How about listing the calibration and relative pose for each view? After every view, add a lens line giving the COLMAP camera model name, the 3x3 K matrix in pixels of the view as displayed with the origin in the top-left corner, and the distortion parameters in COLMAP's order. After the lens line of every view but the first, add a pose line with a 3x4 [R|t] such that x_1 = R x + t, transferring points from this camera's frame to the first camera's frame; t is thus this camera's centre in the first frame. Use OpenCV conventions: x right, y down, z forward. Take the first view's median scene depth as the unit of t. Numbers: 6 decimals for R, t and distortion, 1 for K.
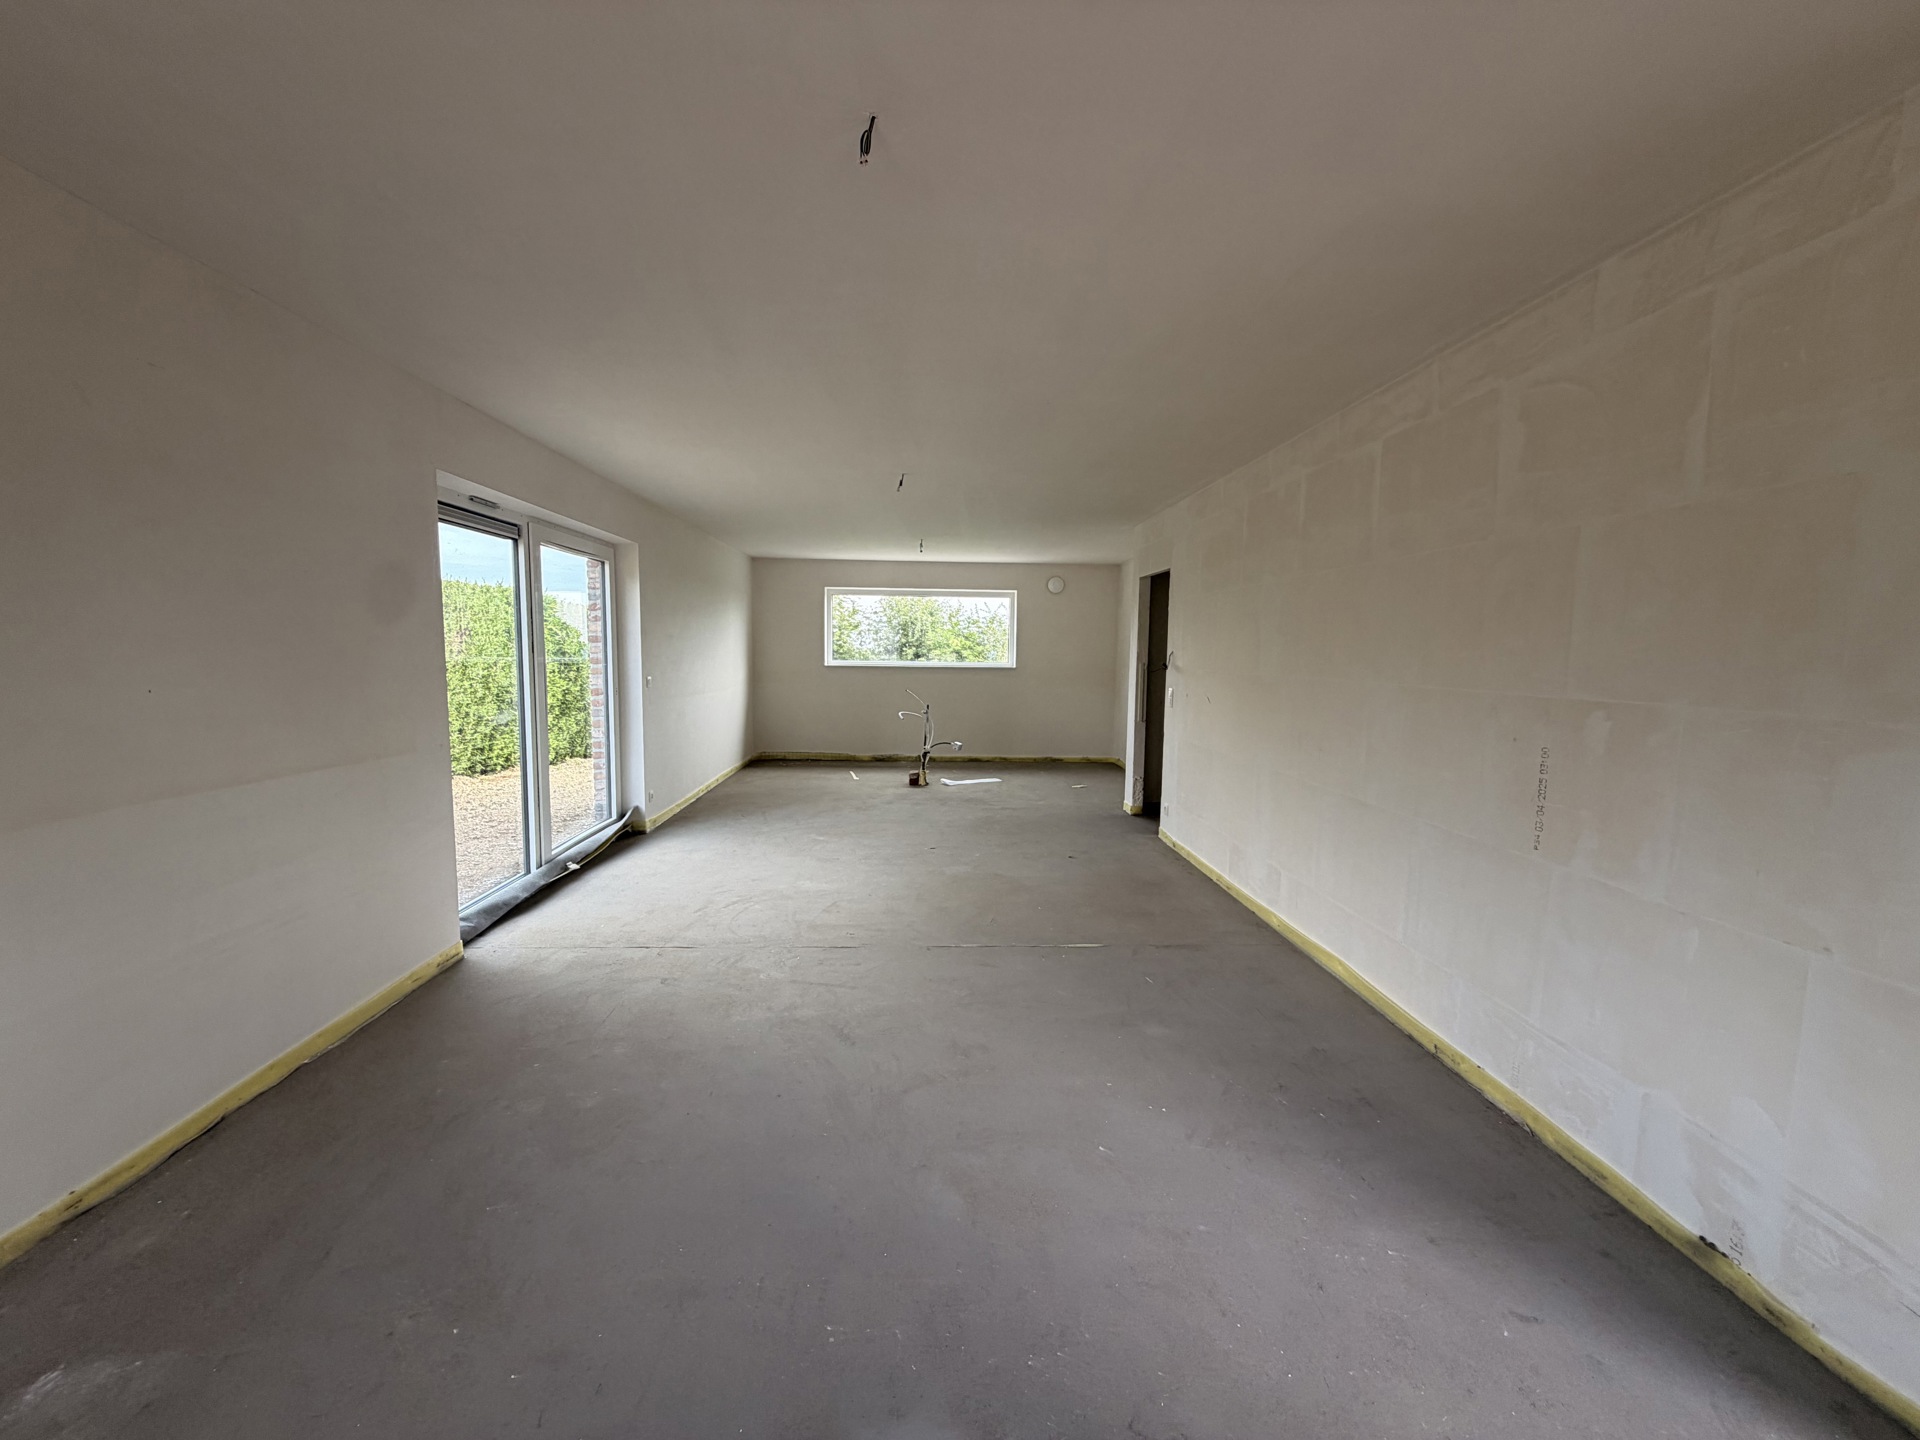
lens RADIAL K [[769.1, 0, 949.9], [0, 769.1, 720.7], [0, 0, 1]] dist [-0.000301, 0.000450]
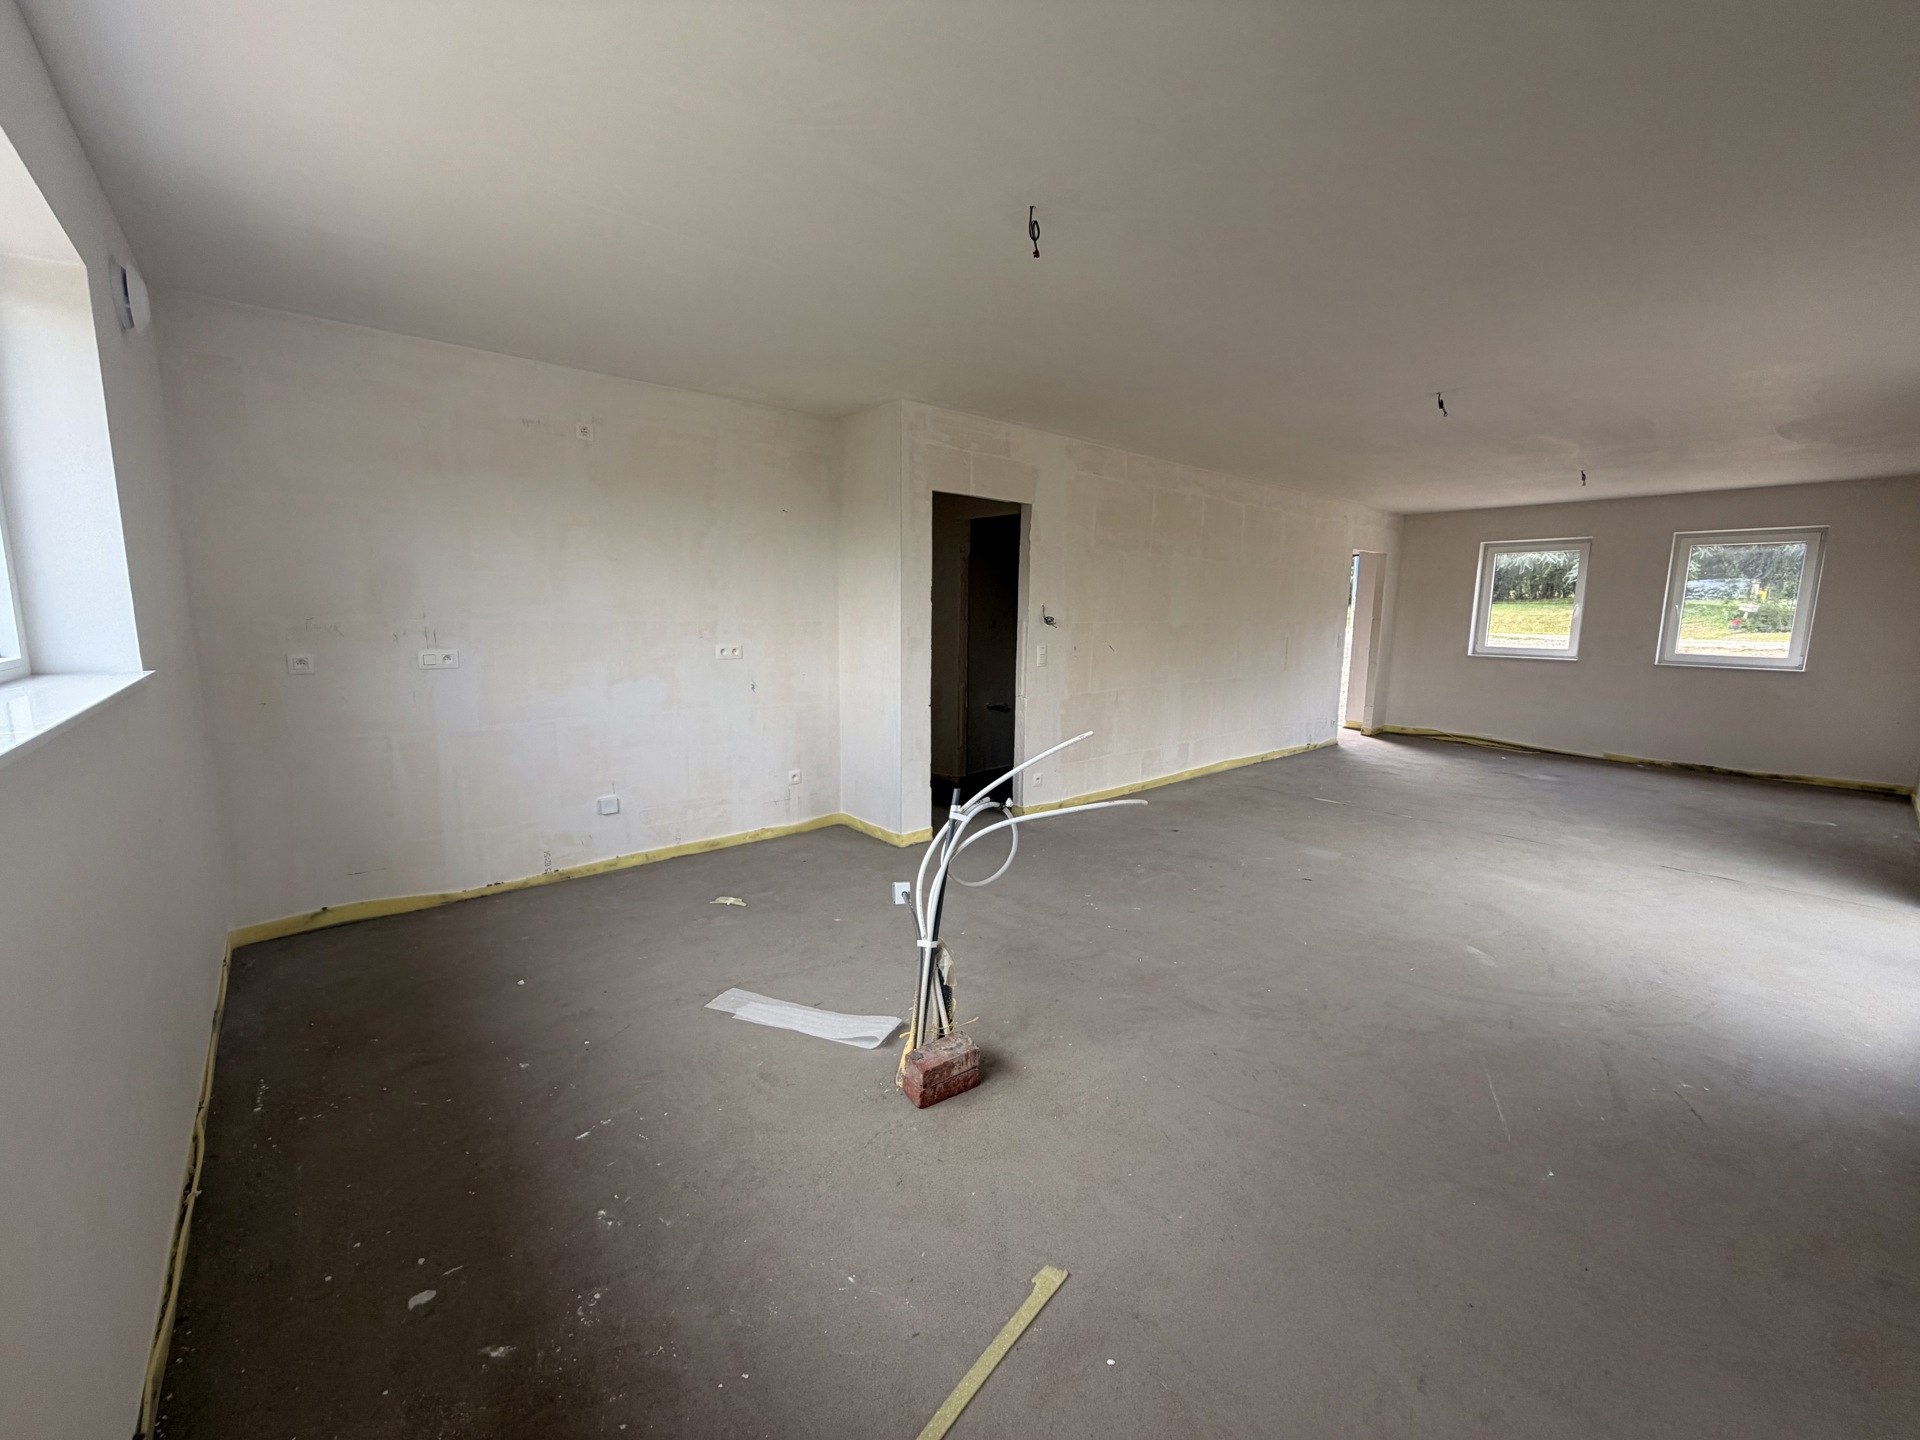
lens RADIAL K [[769.1, 0, 949.9], [0, 769.1, 720.7], [0, 0, 1]] dist [-0.000301, 0.000450]
pose [[-0.613454, -0.134608, 0.778174, -0.450154], [0.055112, 0.975667, 0.212216, -0.194355], [-0.787805, 0.173072, -0.591109, 2.065838]]
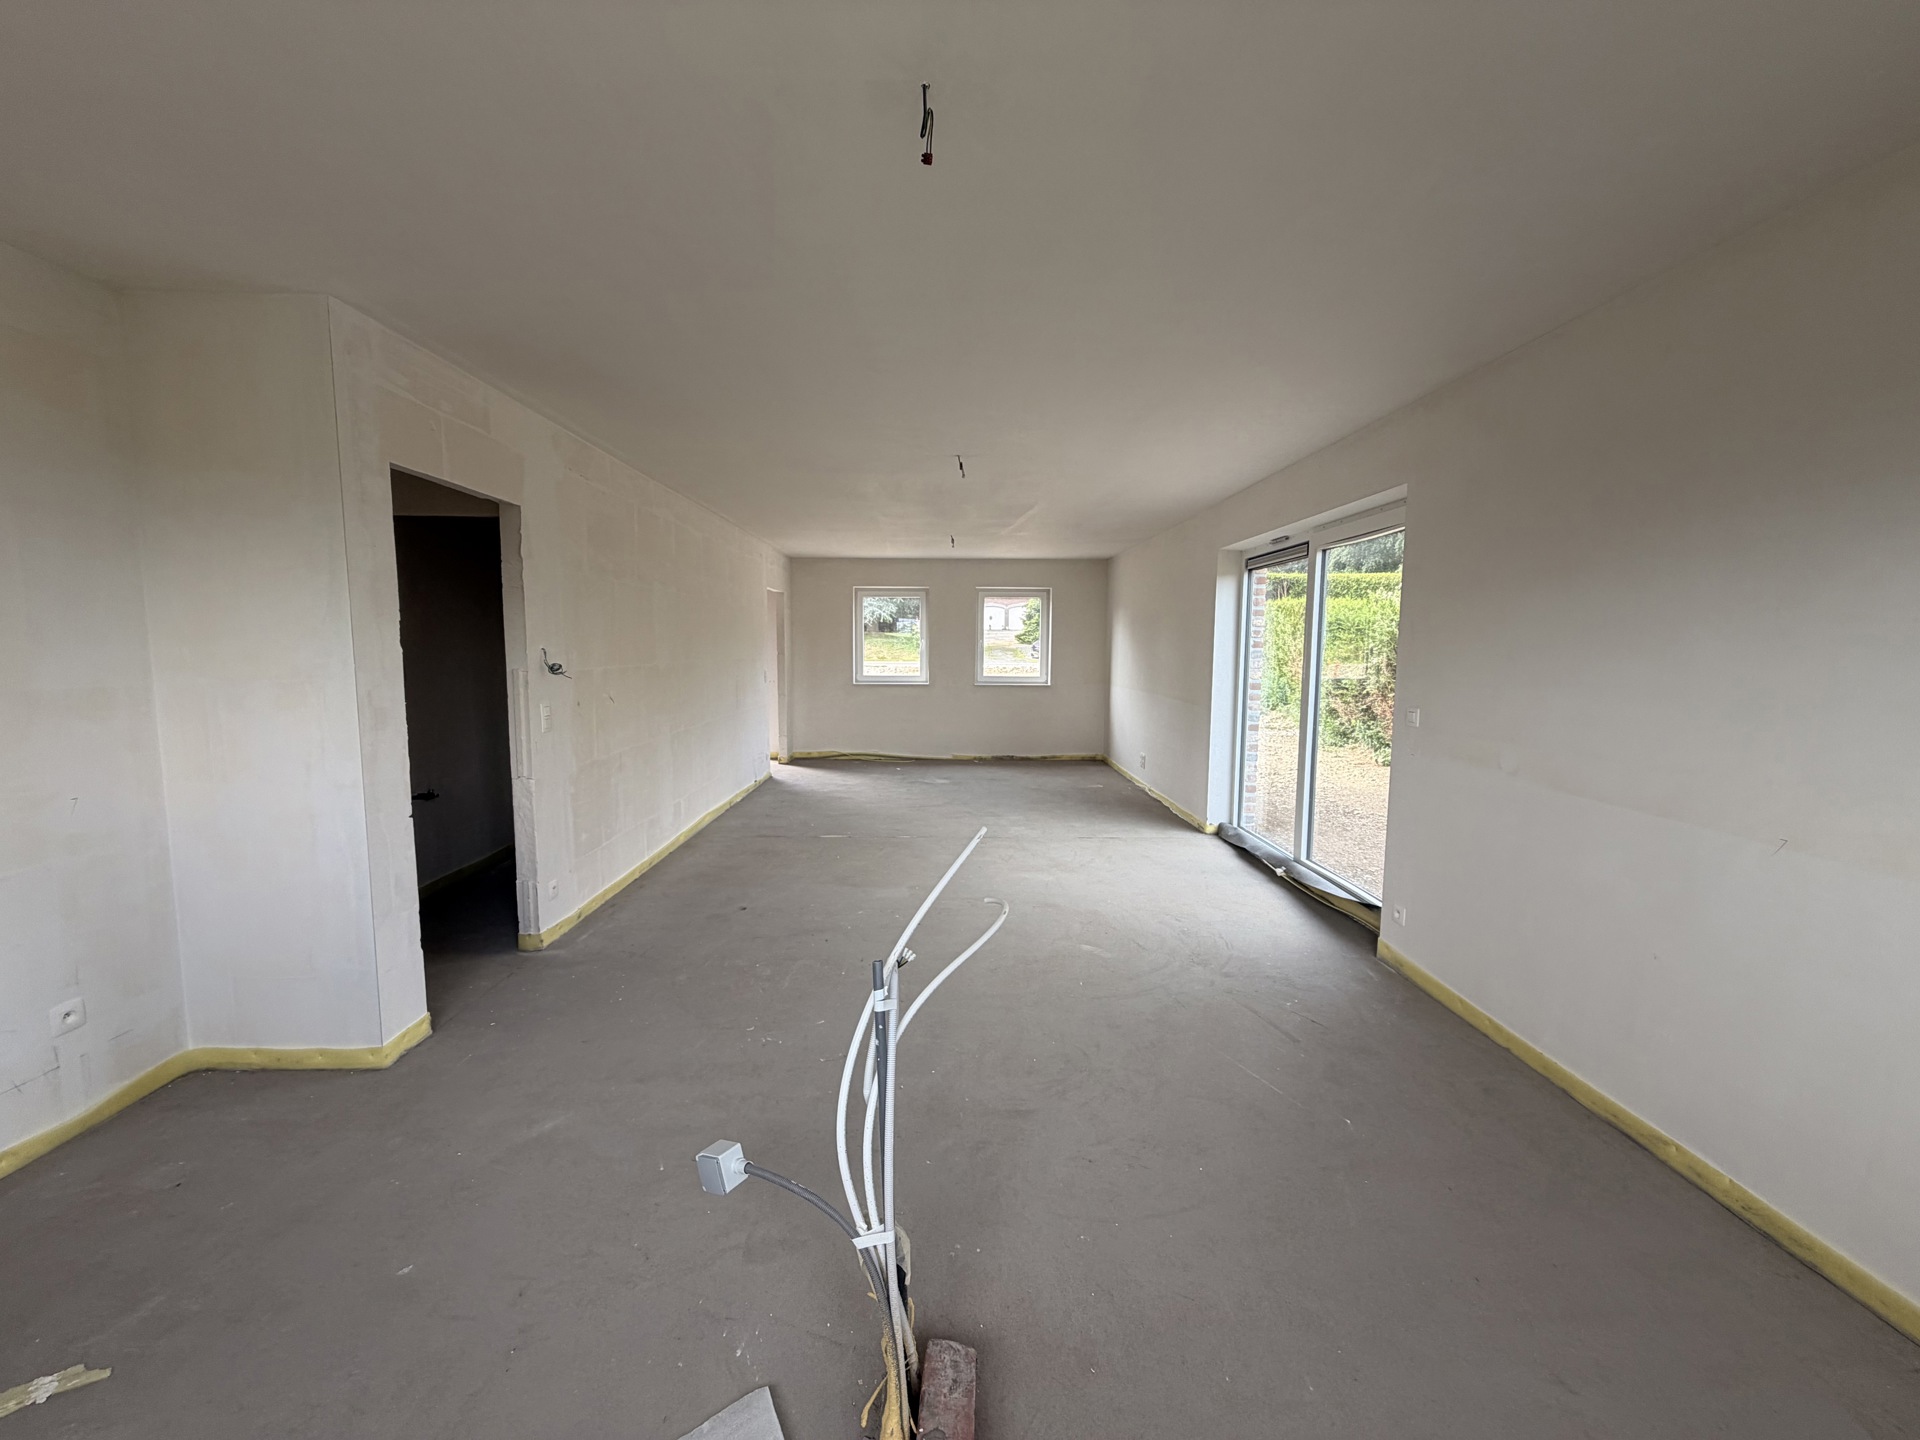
lens RADIAL K [[769.1, 0, 949.9], [0, 769.1, 720.7], [0, 0, 1]] dist [-0.000301, 0.000450]
pose [[-0.999400, -0.022027, 0.026728, -0.084218], [-0.016459, 0.981048, 0.193064, -0.201096], [-0.030474, 0.192508, -0.980822, 2.059206]]
